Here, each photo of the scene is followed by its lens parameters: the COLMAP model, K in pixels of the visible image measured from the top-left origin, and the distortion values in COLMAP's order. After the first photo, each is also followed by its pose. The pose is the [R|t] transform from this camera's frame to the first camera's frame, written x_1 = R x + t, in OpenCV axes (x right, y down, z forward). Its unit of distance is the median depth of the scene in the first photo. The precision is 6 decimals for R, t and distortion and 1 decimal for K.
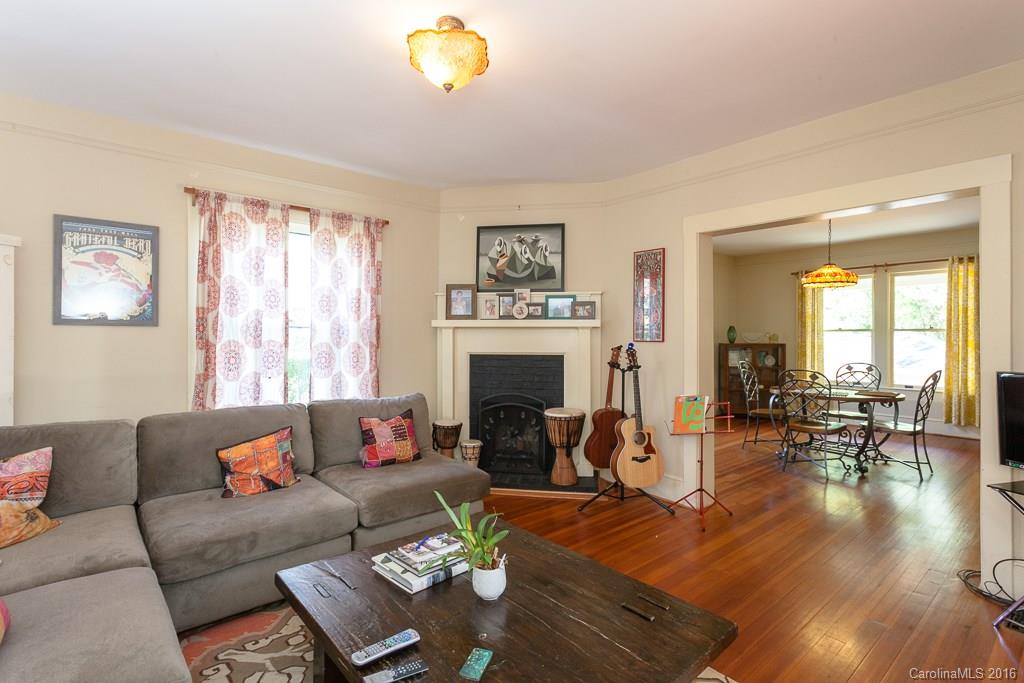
lens RADIAL K [[485.7, 0, 510.9], [0, 485.7, 333.0], [0, 0, 1]] dist [0.001017, 0.000715]
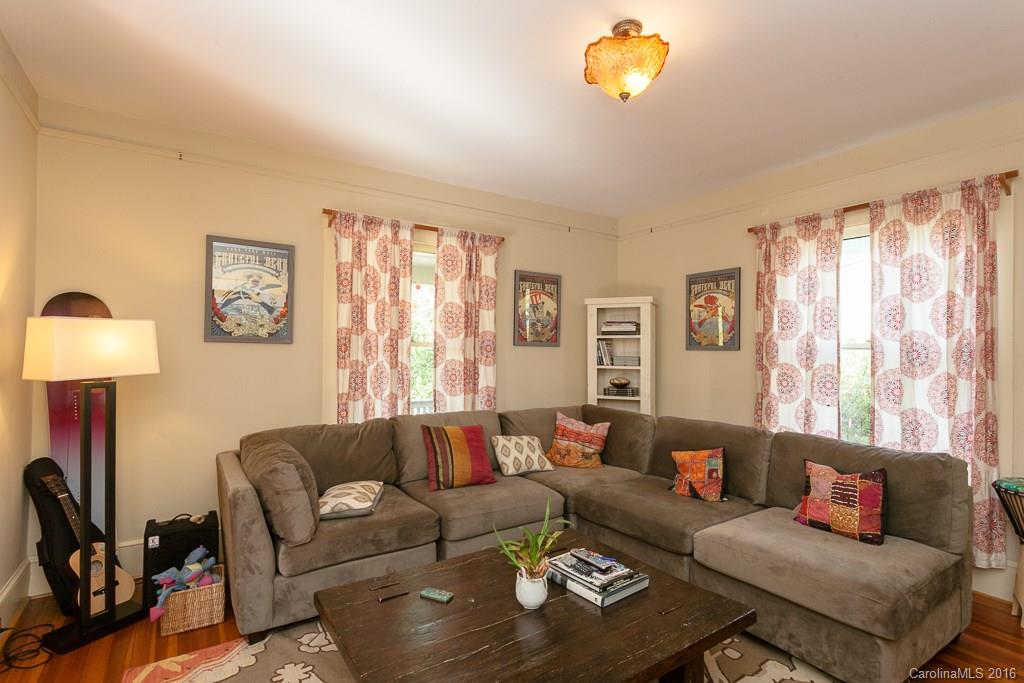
lens RADIAL K [[506.1, 0, 512.0], [0, 506.1, 341.5], [0, 0, 1]] dist [0.002178, 0.000620]
pose [[-0.111366, -0.029628, -0.993338, 0.535352], [-0.006160, 0.999557, -0.029123, 0.004290], [0.993760, 0.002875, -0.111499, 0.547071]]
